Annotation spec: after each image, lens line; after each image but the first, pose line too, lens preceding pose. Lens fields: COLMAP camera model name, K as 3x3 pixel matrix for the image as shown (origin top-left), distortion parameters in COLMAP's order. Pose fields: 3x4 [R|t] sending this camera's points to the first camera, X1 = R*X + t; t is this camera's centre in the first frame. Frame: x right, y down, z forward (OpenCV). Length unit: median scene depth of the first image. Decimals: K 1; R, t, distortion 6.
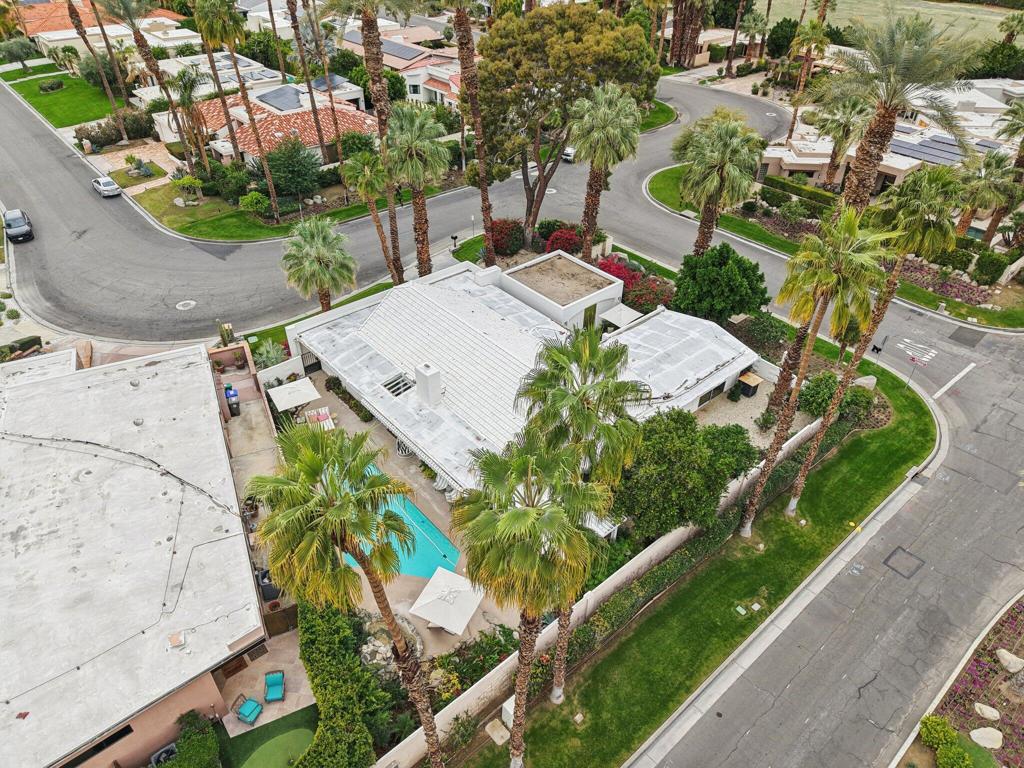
lens RADIAL K [[681.7, 0, 516.3], [0, 681.7, 380.5], [0, 0, 1]] dist [0.031826, -0.026643]
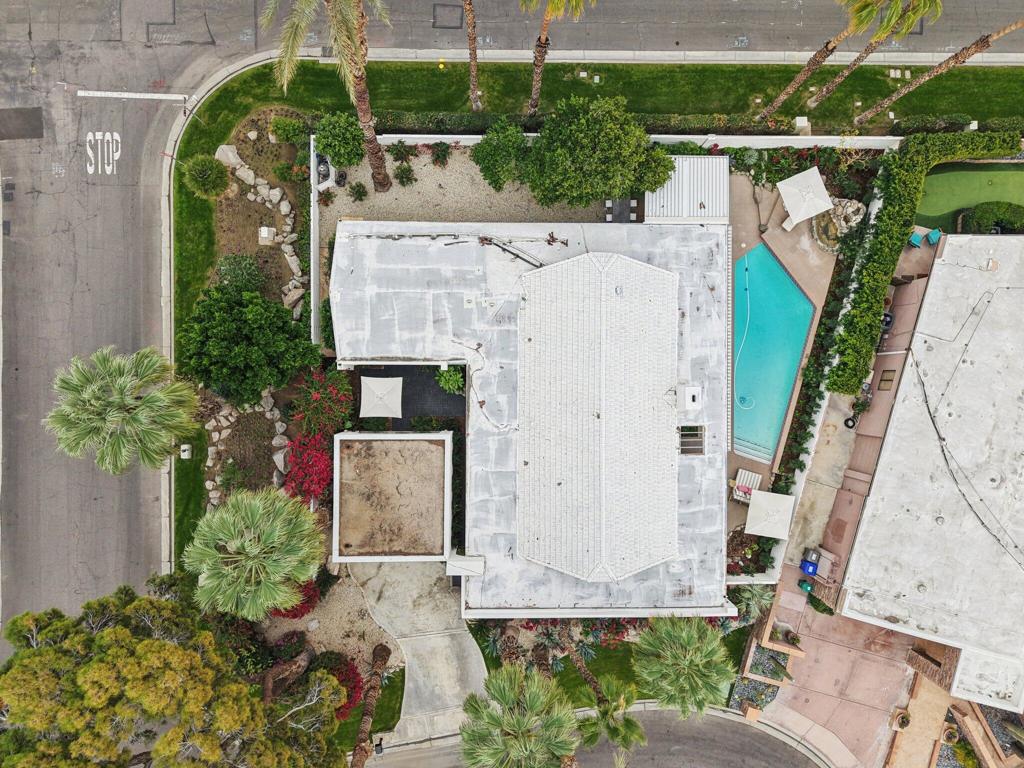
lens RADIAL K [[681.7, 0, 516.3], [0, 681.7, 380.5], [0, 0, 1]] dist [0.031826, -0.026643]
pose [[-0.751881, -0.658439, -0.033649, 0.053319], [0.368331, -0.461837, 0.806870, -0.458447], [-0.546815, 0.594276, 0.589770, 0.305697]]
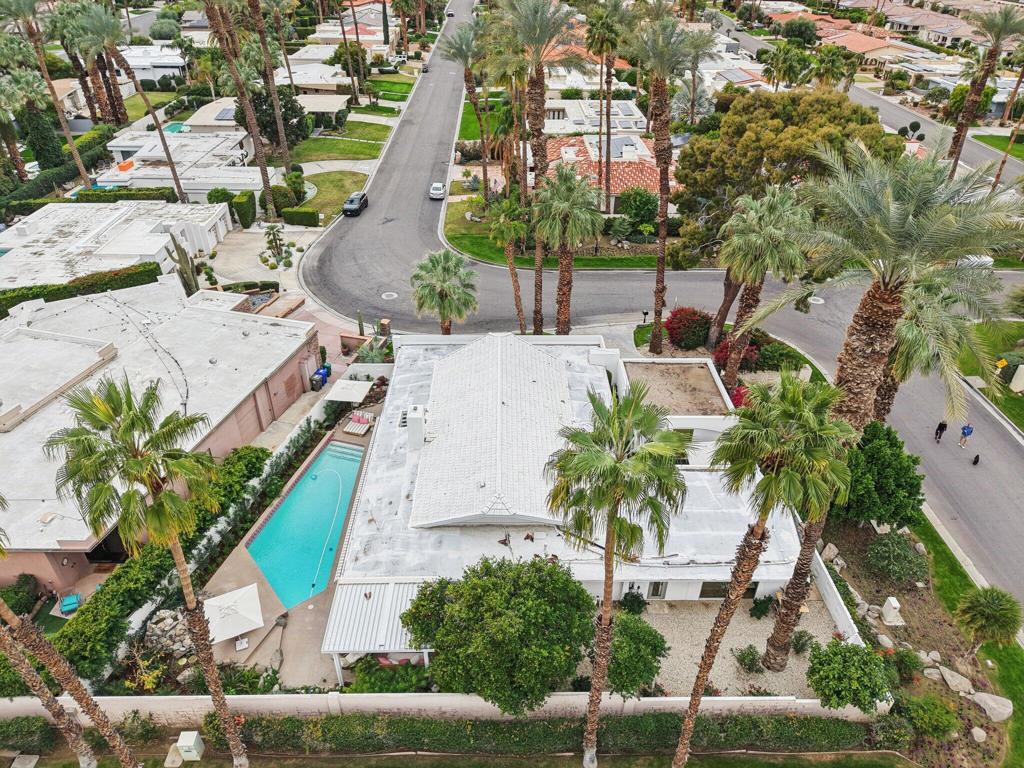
lens RADIAL K [[685.0, 0, 512.0], [0, 685.0, 384.0], [0, 0, 1]] dist [0.002460, -0.000458]
pose [[0.769747, 0.352522, -0.532182, 0.266261], [-0.387685, 0.920489, 0.048992, -0.085241], [0.507139, 0.168607, 0.845211, 0.121782]]
